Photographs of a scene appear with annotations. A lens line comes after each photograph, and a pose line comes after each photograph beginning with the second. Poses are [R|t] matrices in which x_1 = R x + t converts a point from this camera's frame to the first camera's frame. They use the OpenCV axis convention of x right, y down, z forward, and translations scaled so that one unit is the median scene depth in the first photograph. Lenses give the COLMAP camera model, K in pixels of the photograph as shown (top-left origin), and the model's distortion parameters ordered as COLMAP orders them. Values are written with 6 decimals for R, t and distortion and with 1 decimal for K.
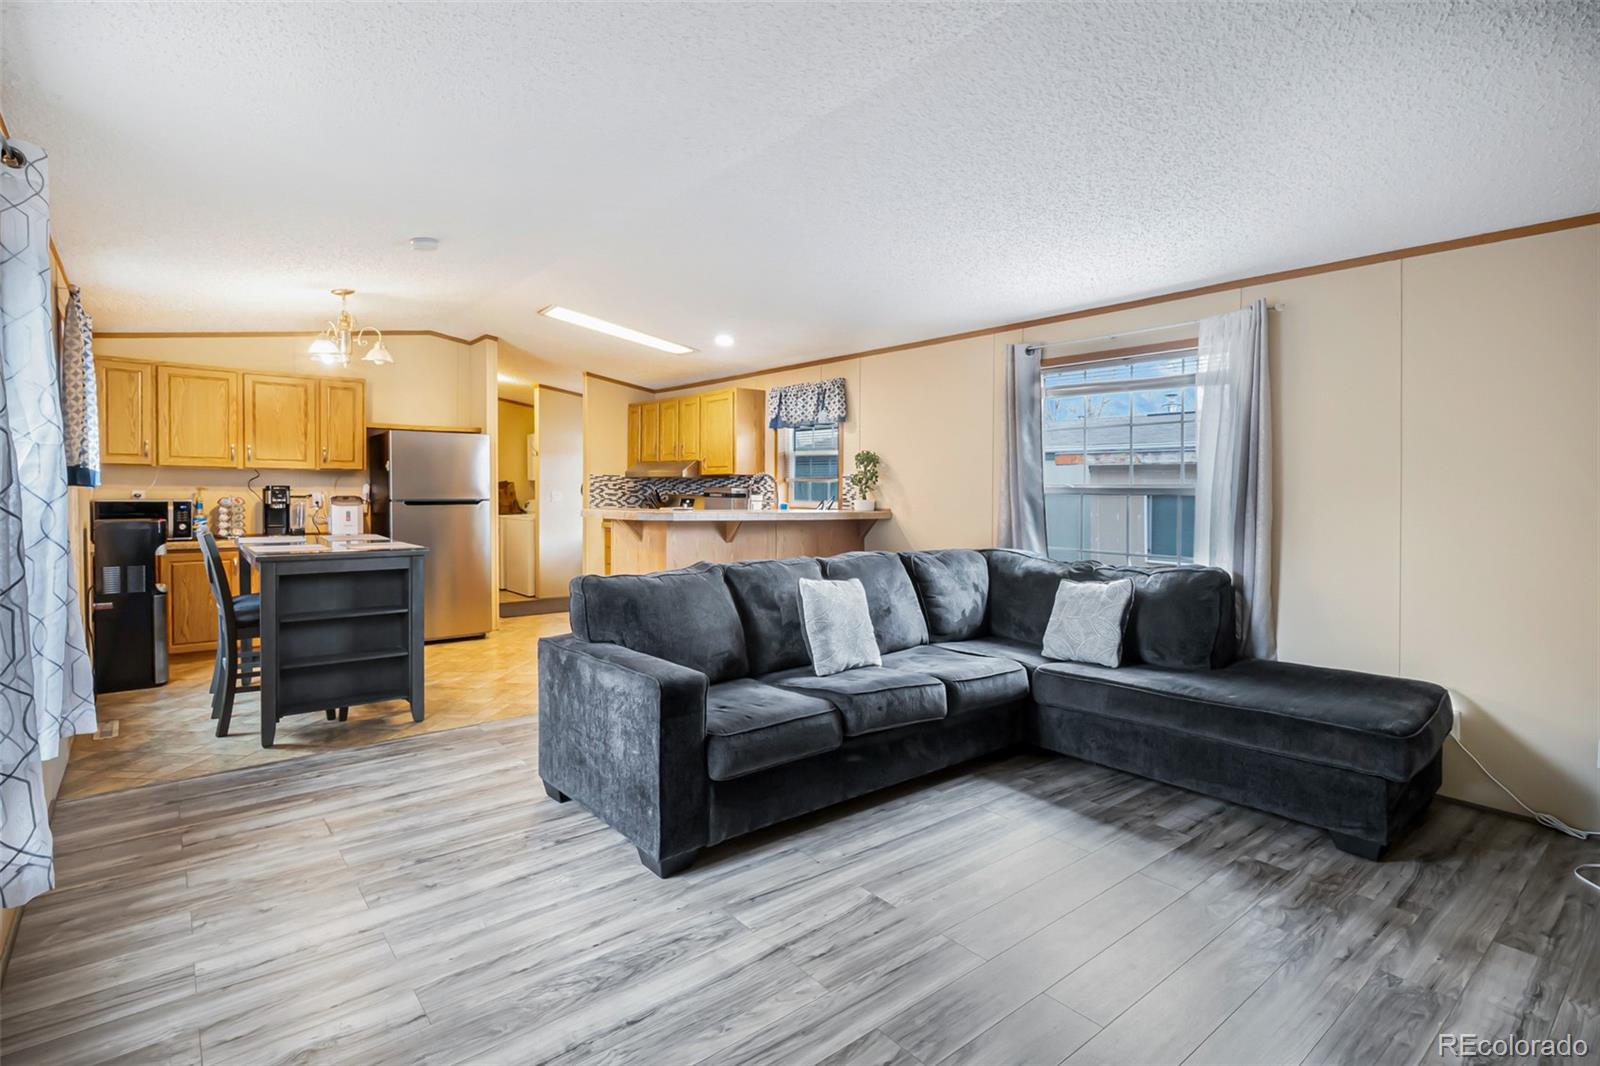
lens RADIAL K [[775.4, 0, 782.7], [0, 775.4, 503.3], [0, 0, 1]] dist [-0.000143, -0.001026]
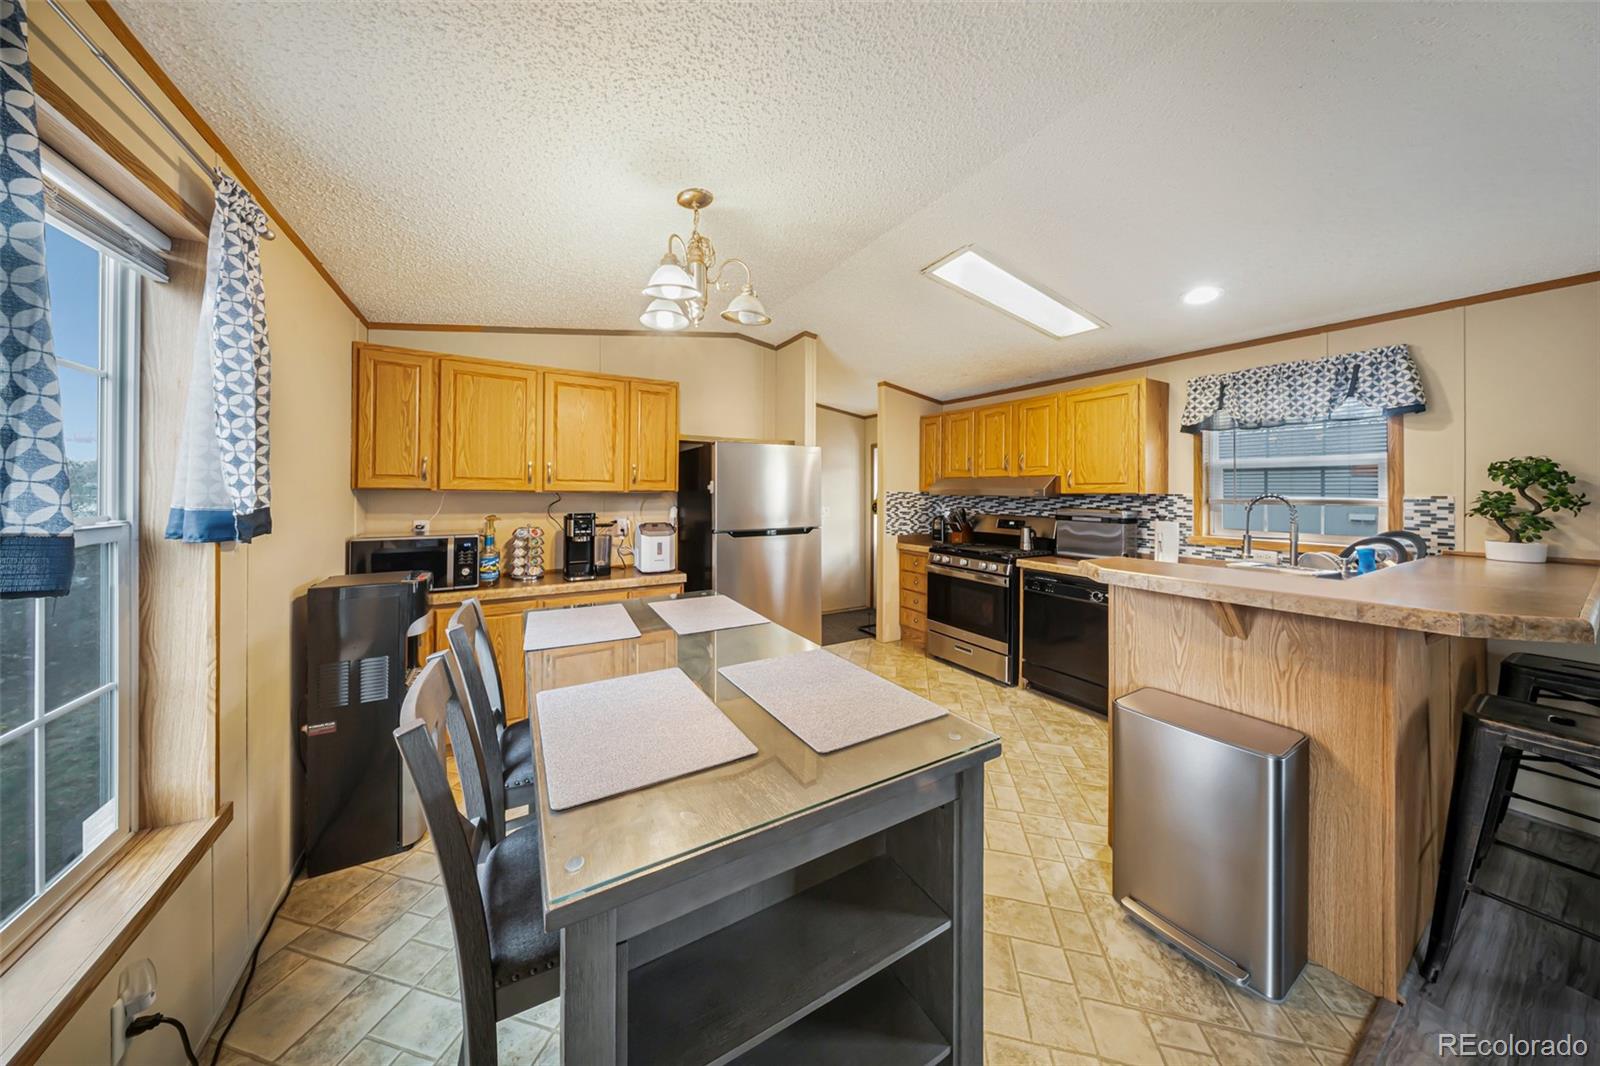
lens RADIAL K [[481.4, 0, 781.8], [0, 481.4, 483.2], [0, 0, 1]] dist [0.000782, -0.000077]
pose [[0.987097, -0.007196, -0.159965, -0.371723], [0.001209, 0.999296, -0.037494, -0.034665], [0.160122, 0.036817, 0.986410, 0.547945]]
